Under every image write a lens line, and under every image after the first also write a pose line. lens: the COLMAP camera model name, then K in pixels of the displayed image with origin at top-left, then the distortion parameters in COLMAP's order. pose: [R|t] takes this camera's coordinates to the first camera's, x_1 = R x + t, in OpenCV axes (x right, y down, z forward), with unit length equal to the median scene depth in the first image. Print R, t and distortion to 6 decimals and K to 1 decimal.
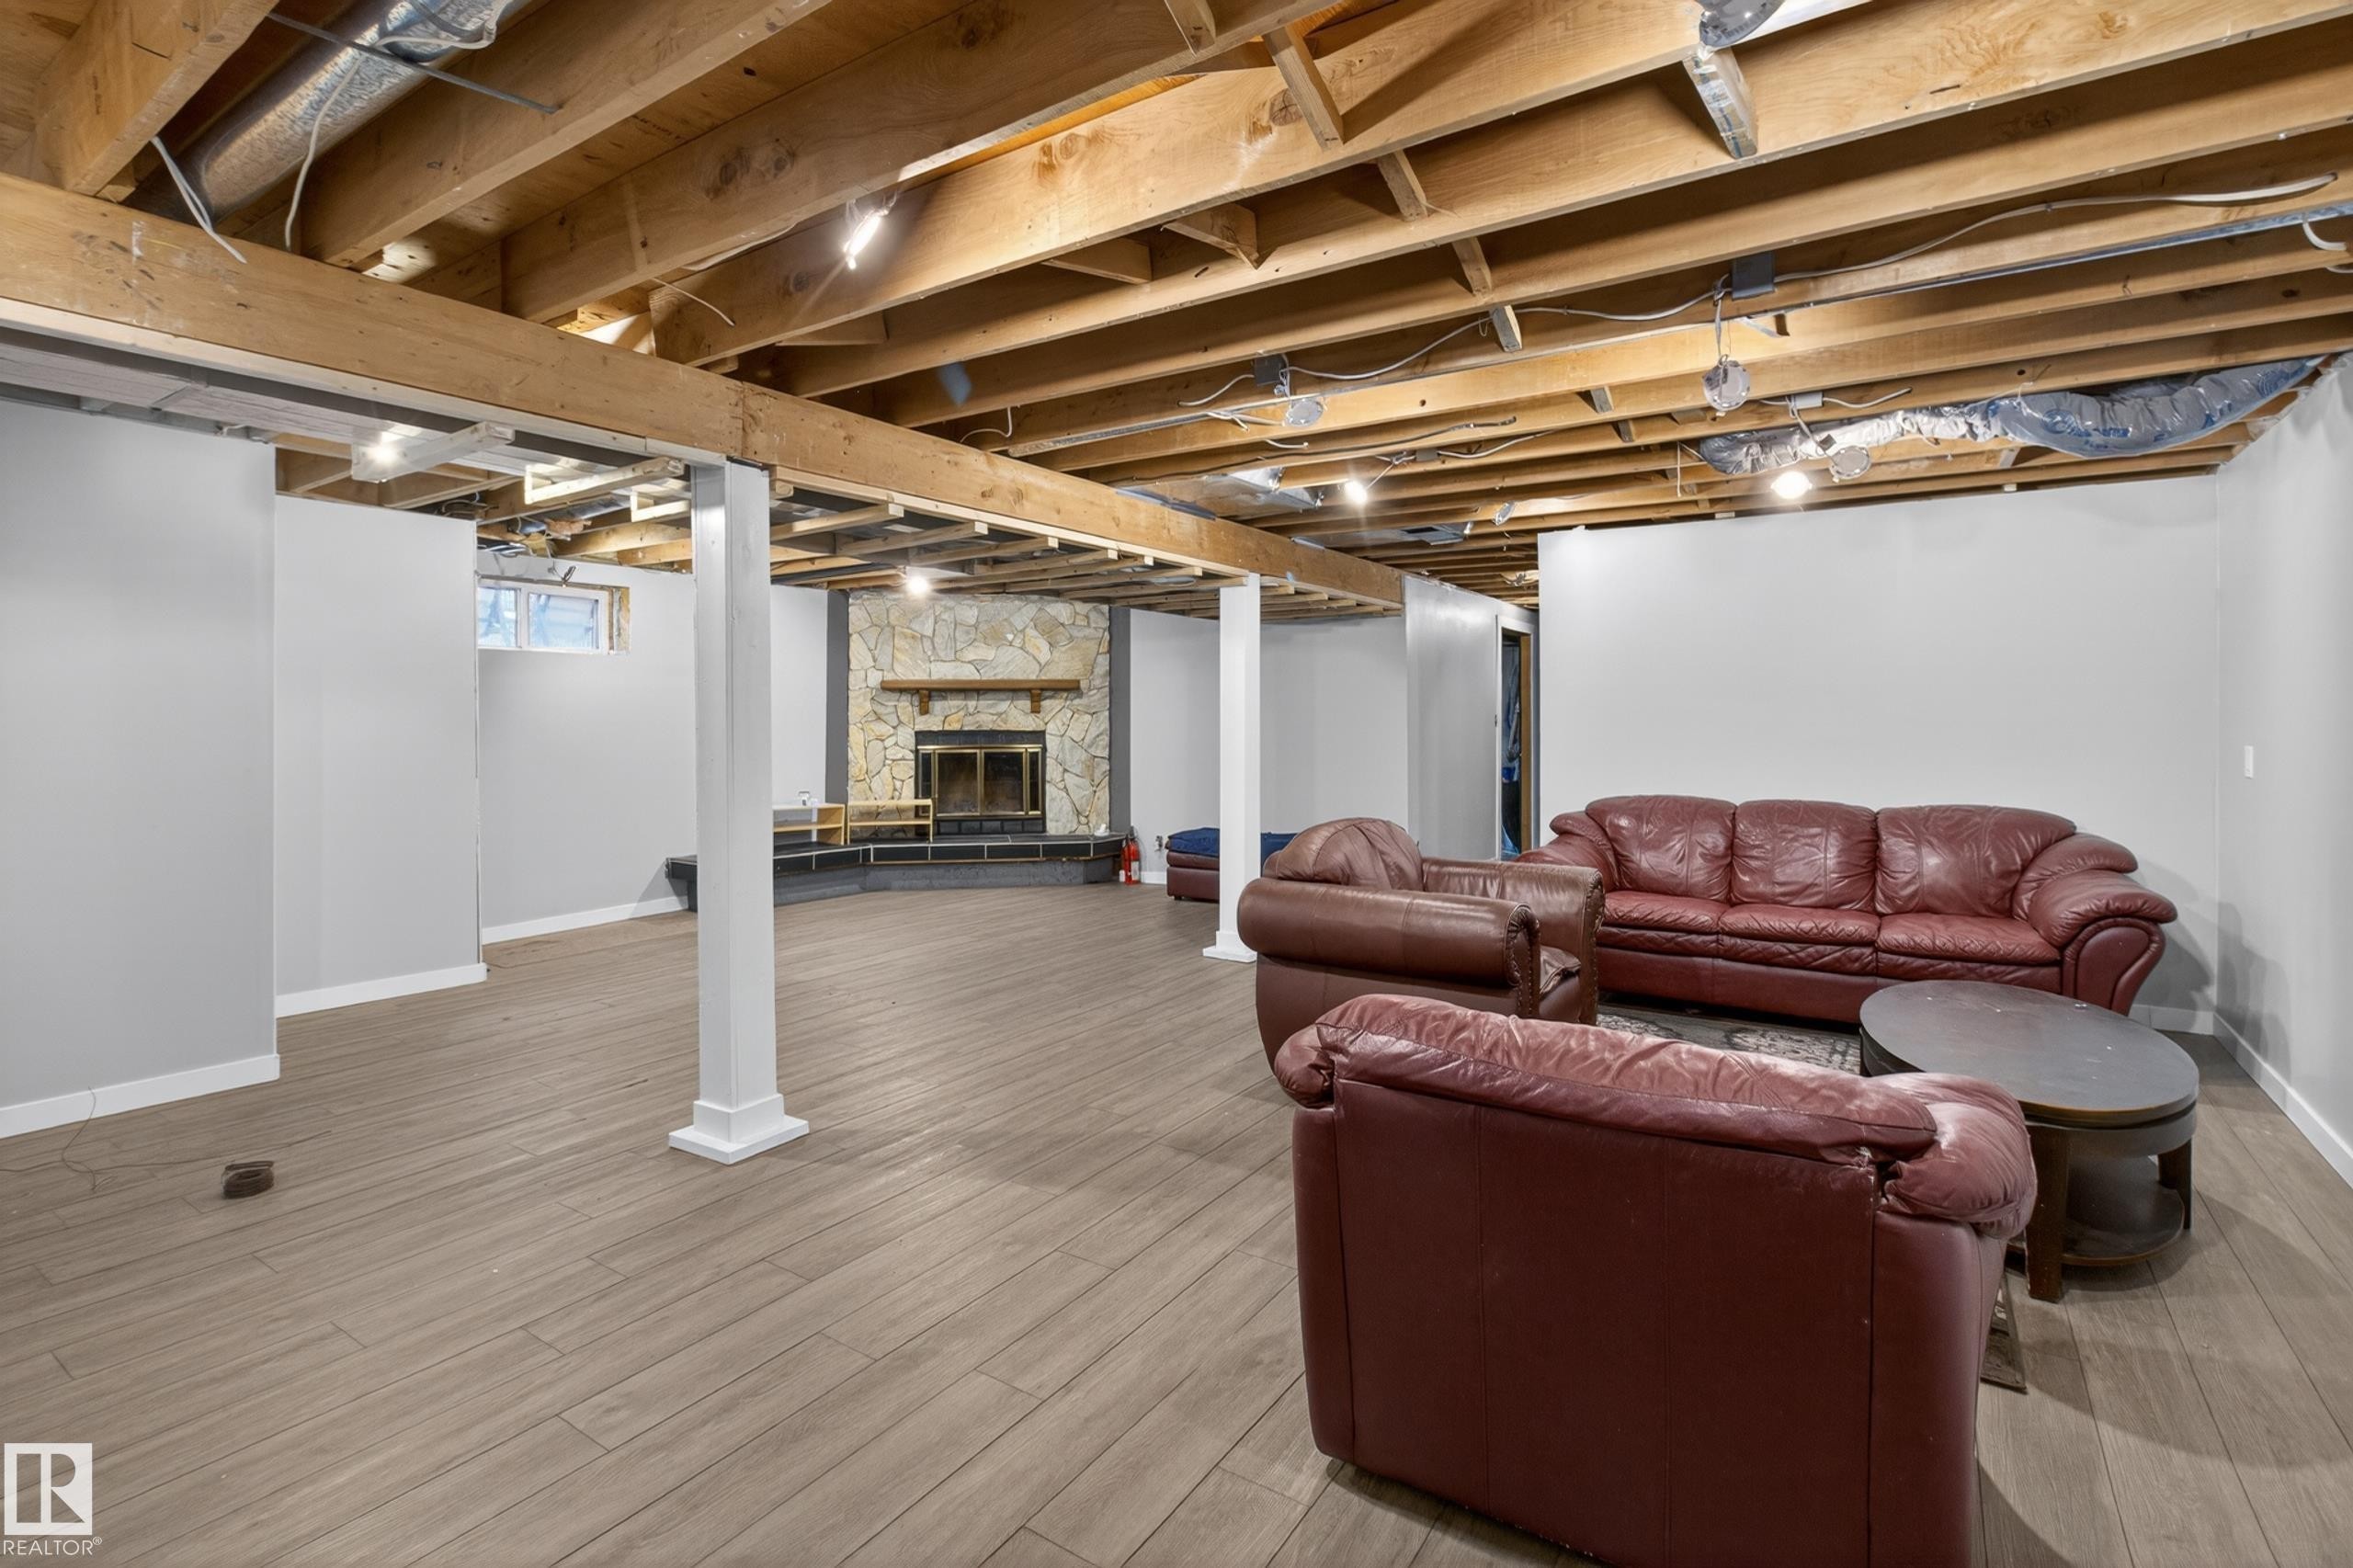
lens RADIAL K [[1129.4, 0, 1155.4], [0, 1129.4, 718.0], [0, 0, 1]] dist [-0.006516, 0.002803]
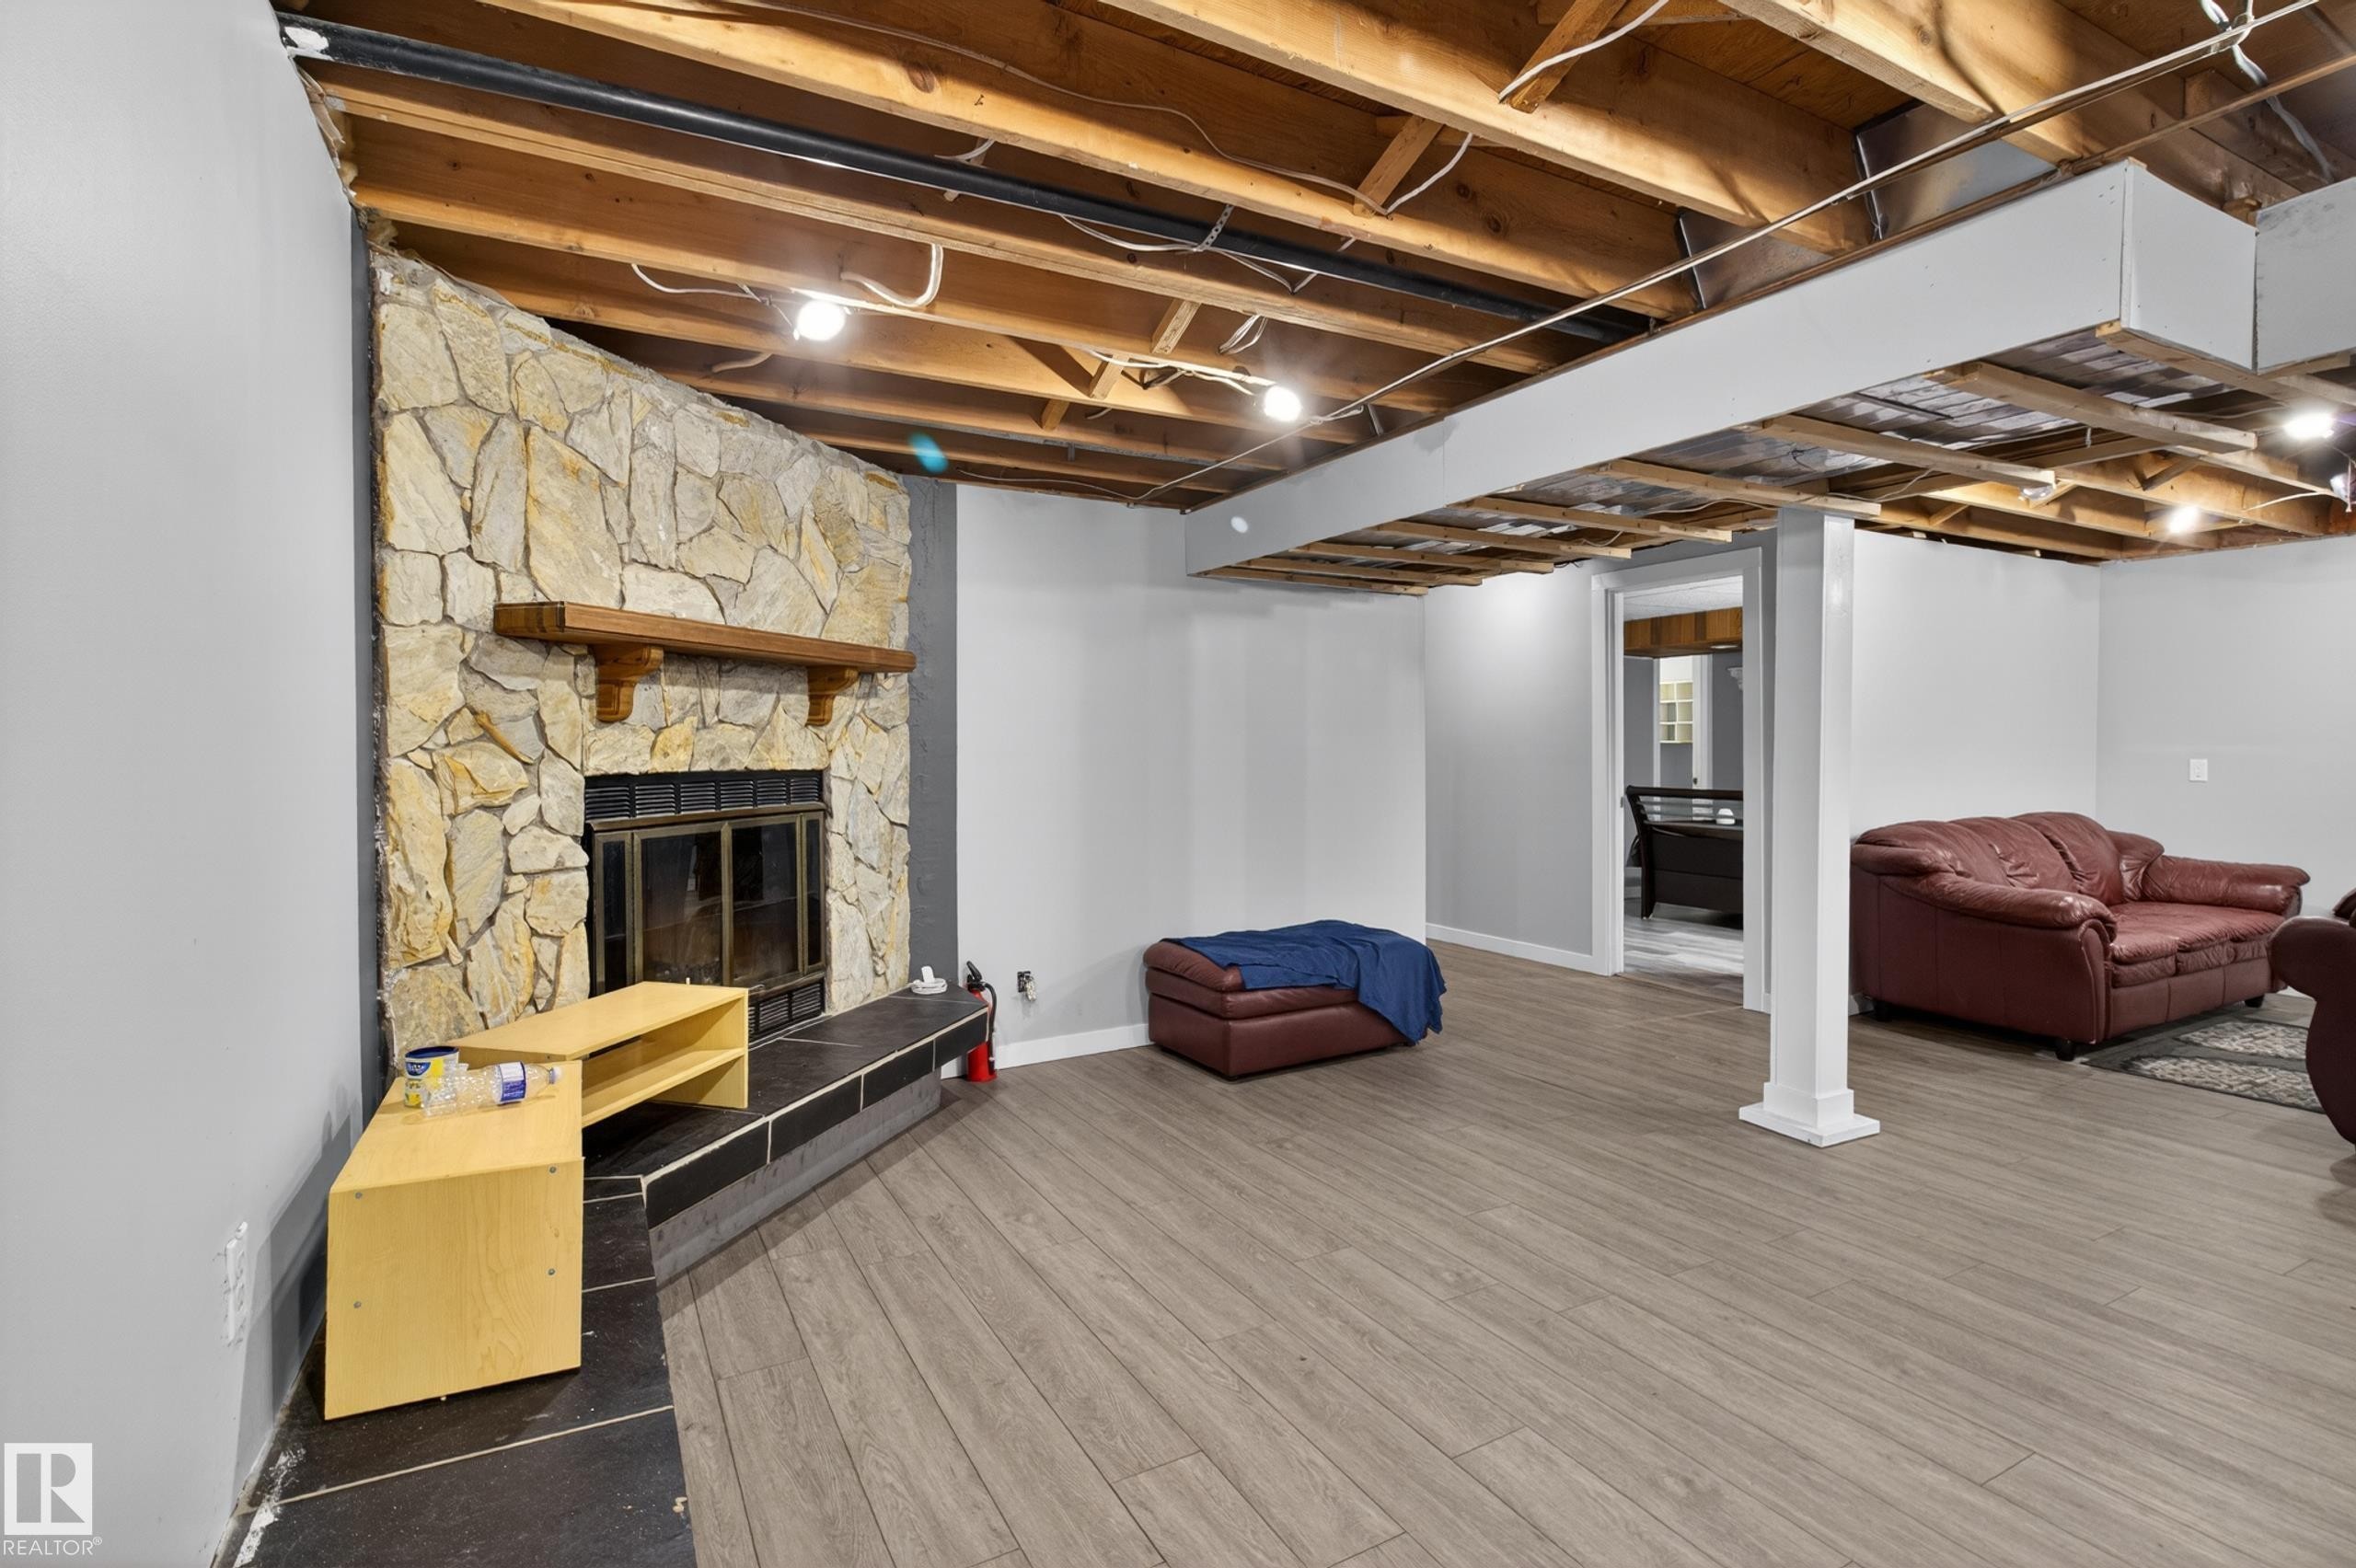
lens RADIAL K [[1130.8, 0, 1169.5], [0, 1130.8, 767.9], [0, 0, 1]] dist [-0.006516, 0.002803]
pose [[0.444167, -0.016547, 0.895791, -0.424021], [0.001681, 0.999843, 0.017636, 0.004017], [-0.895942, -0.006328, 0.444126, 0.717664]]
